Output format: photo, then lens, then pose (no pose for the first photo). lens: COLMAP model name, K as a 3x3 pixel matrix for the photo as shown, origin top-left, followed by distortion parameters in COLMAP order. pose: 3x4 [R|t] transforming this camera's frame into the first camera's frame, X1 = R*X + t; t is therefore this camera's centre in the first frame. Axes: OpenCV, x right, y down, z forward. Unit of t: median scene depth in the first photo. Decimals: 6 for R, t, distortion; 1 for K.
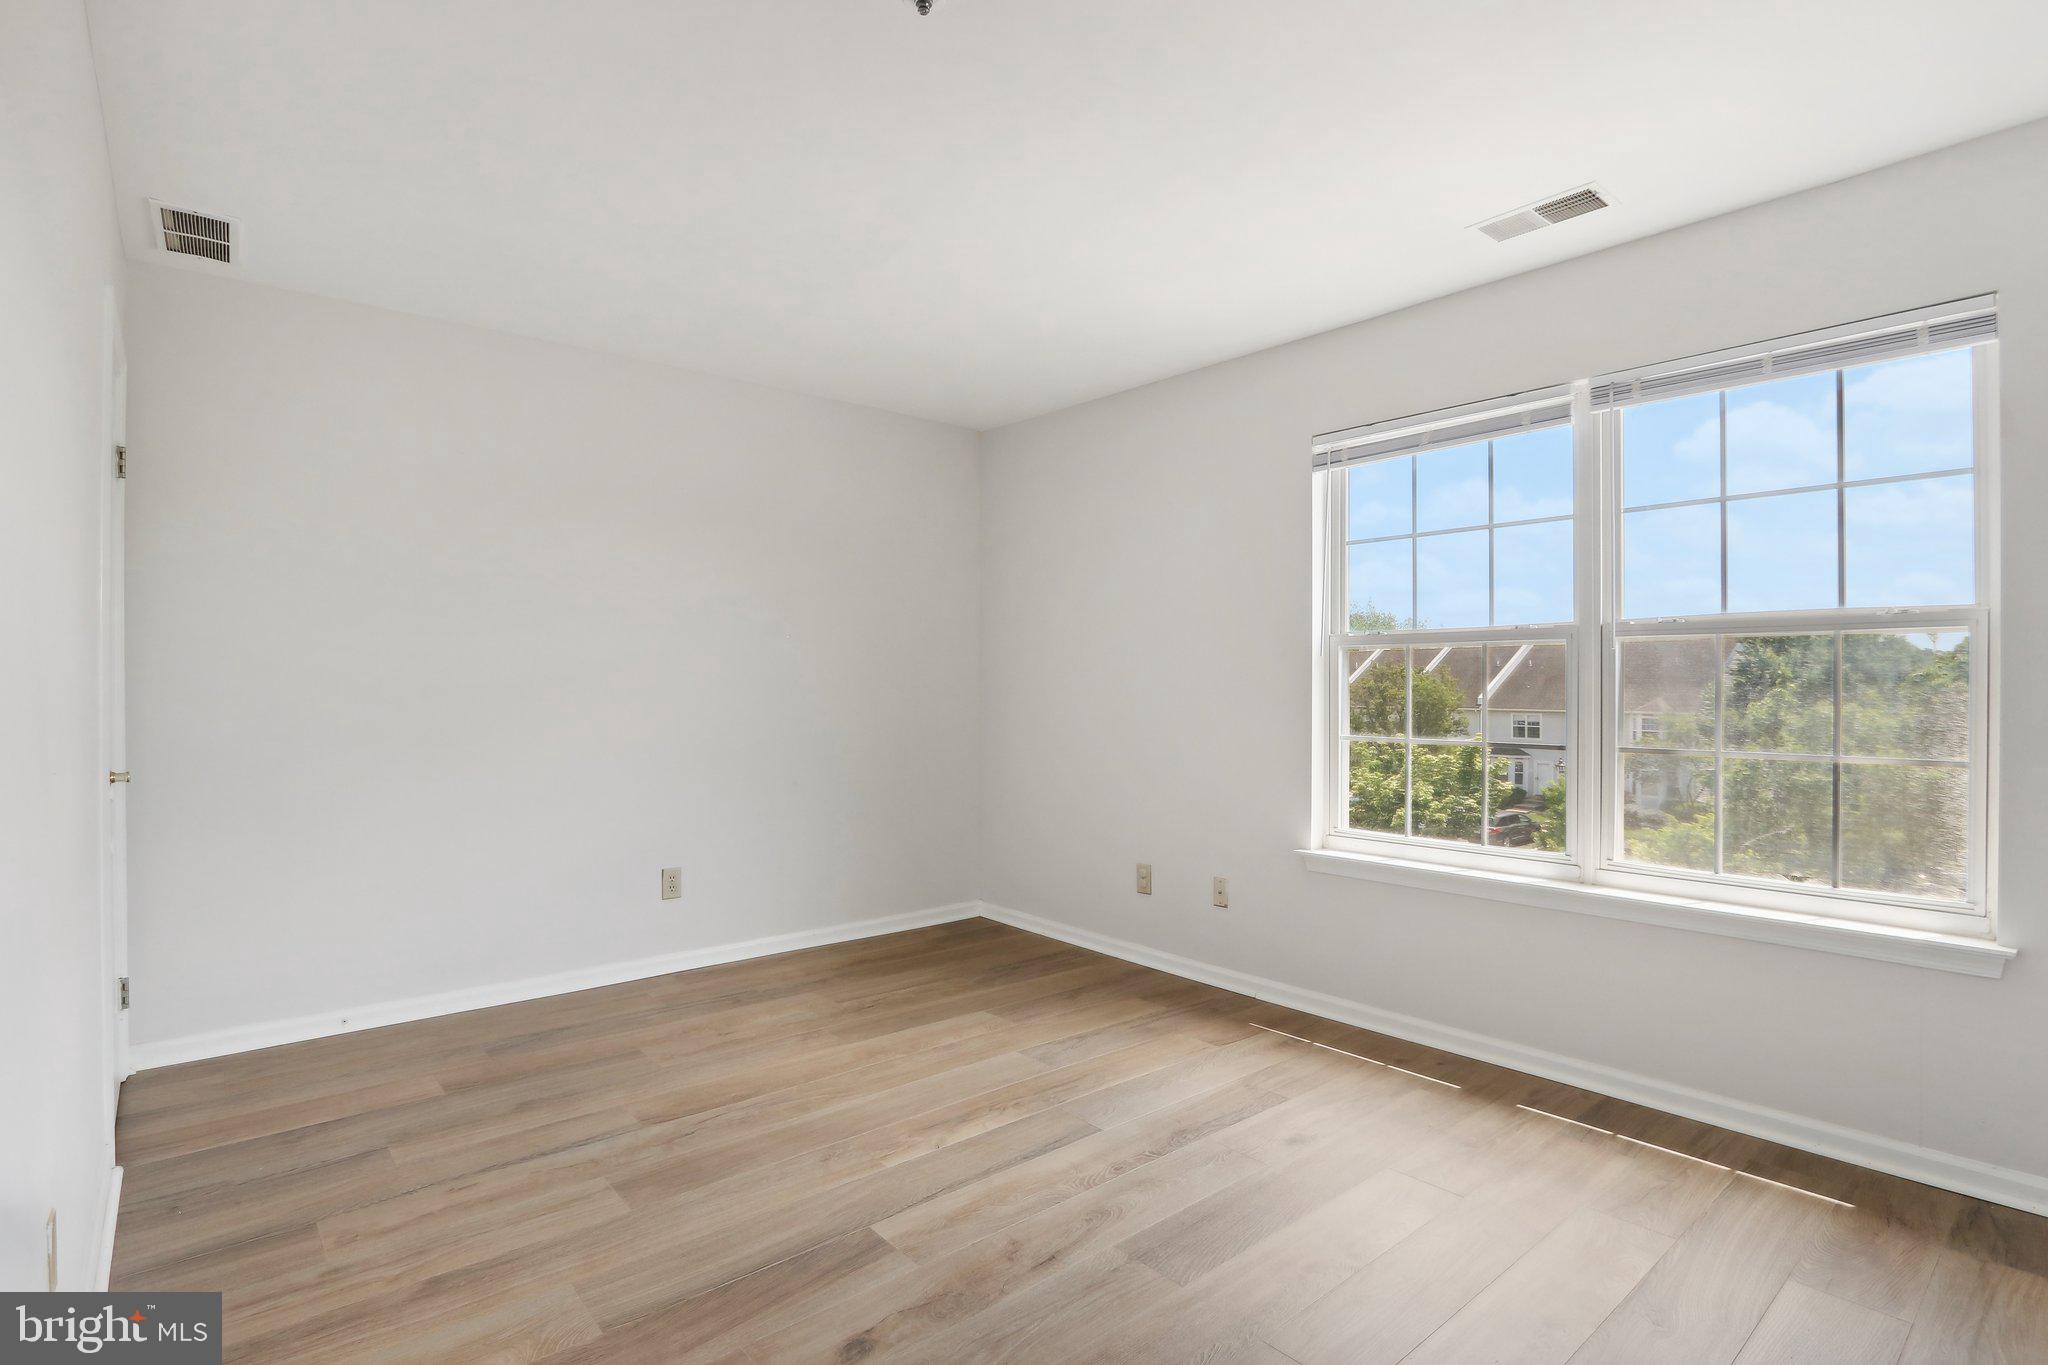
lens RADIAL K [[988.1, 0, 1036.6], [0, 988.1, 688.3], [0, 0, 1]] dist [-0.003317, -0.002261]
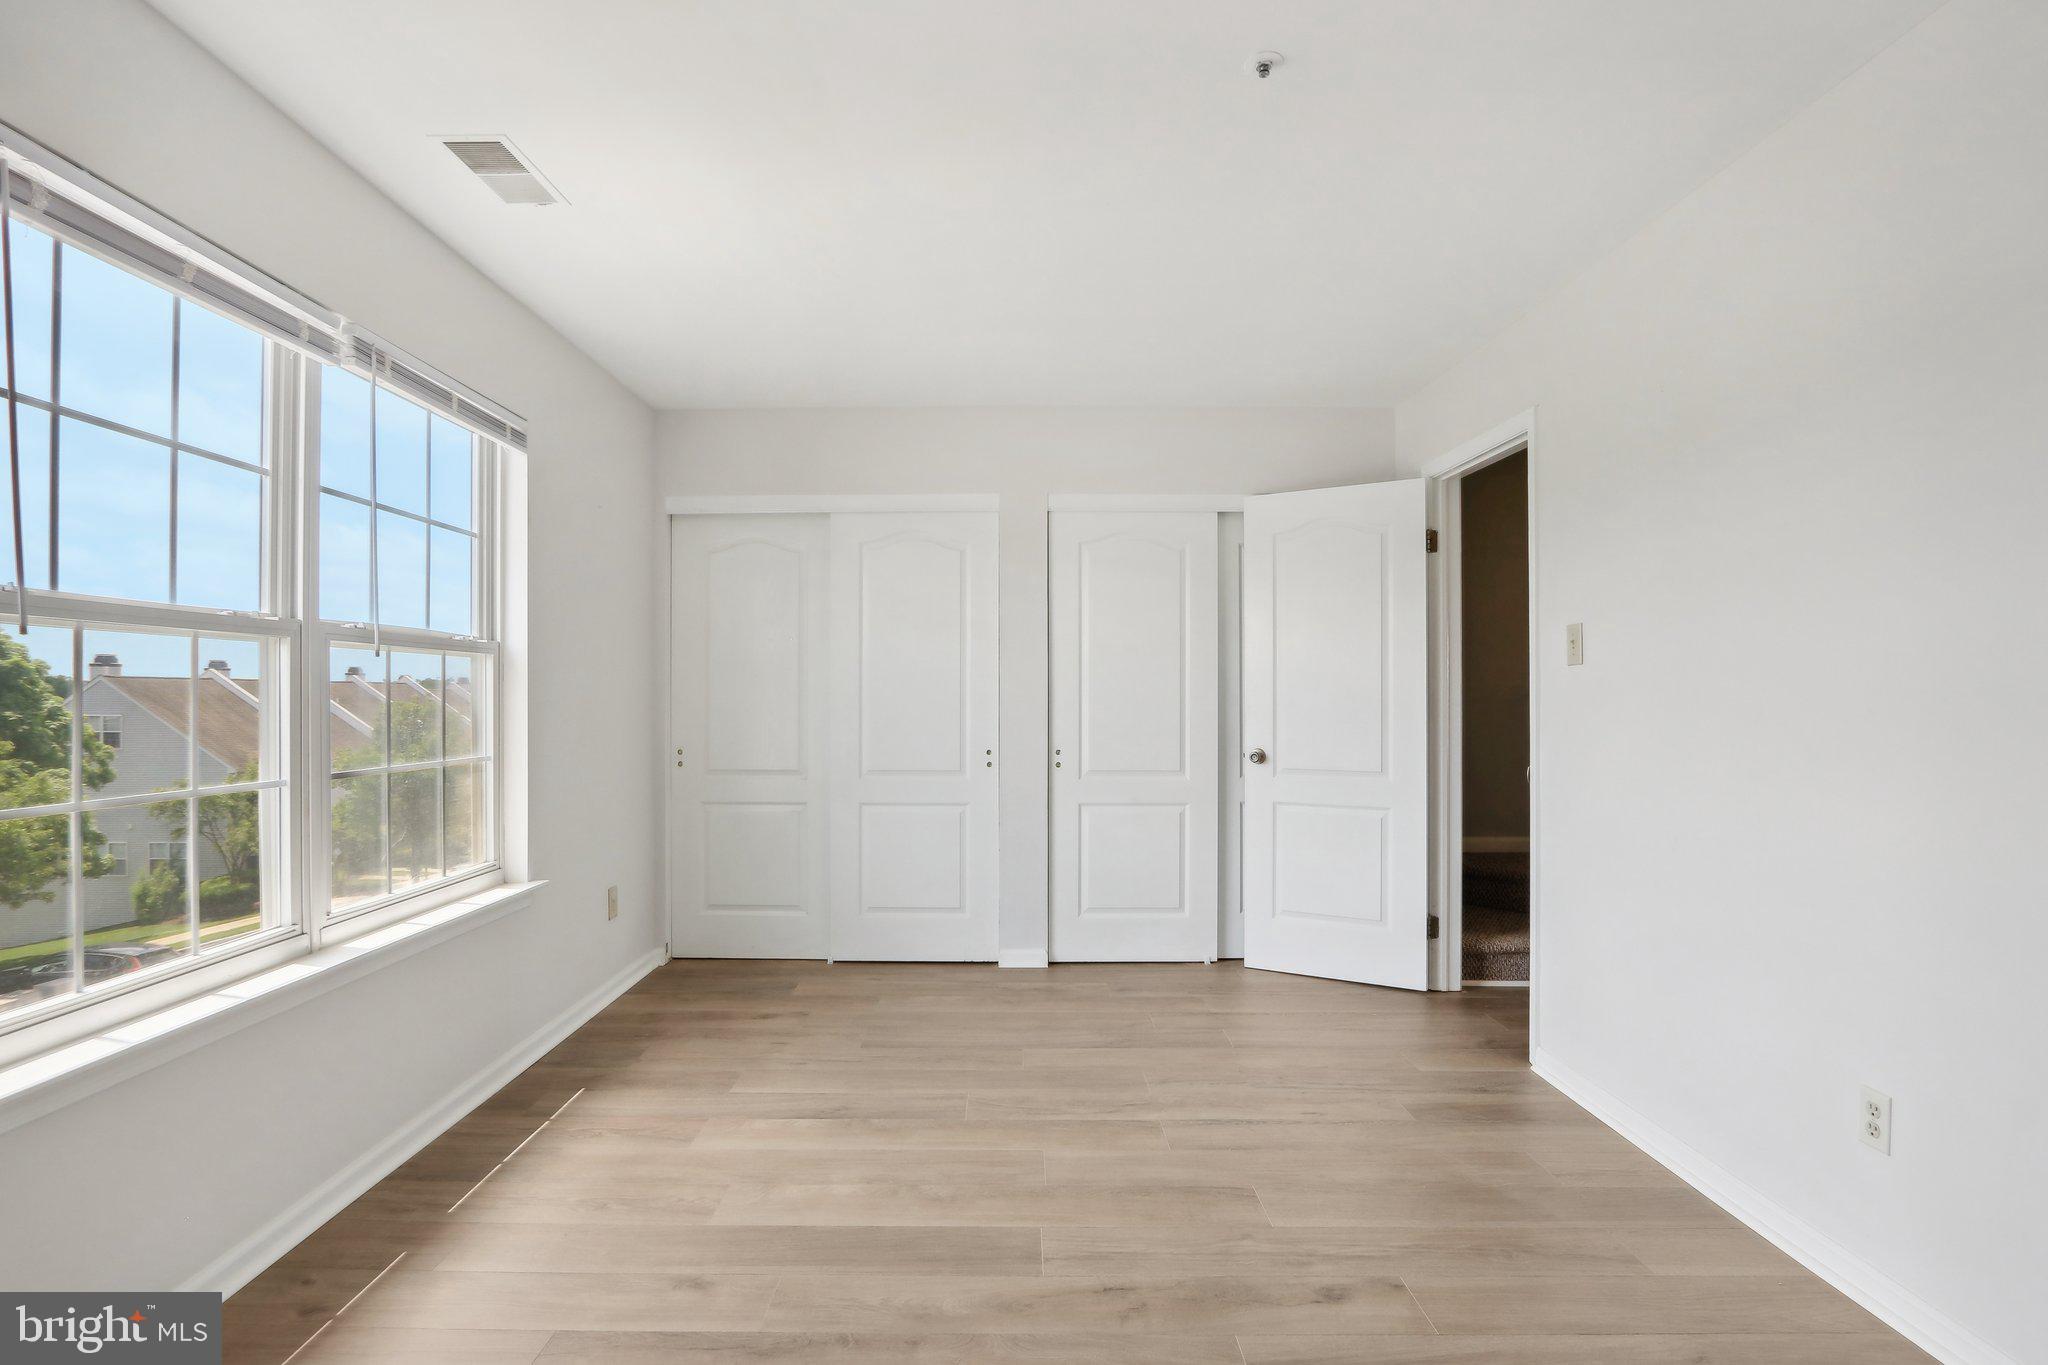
lens RADIAL K [[988.1, 0, 1035.5], [0, 988.1, 680.1], [0, 0, 1]] dist [-0.003317, -0.002261]
pose [[-0.751954, 0.007817, 0.659169, -0.452577], [0.000307, 0.999934, -0.011508, -0.010383], [-0.659215, -0.008451, -0.751907, 1.399113]]
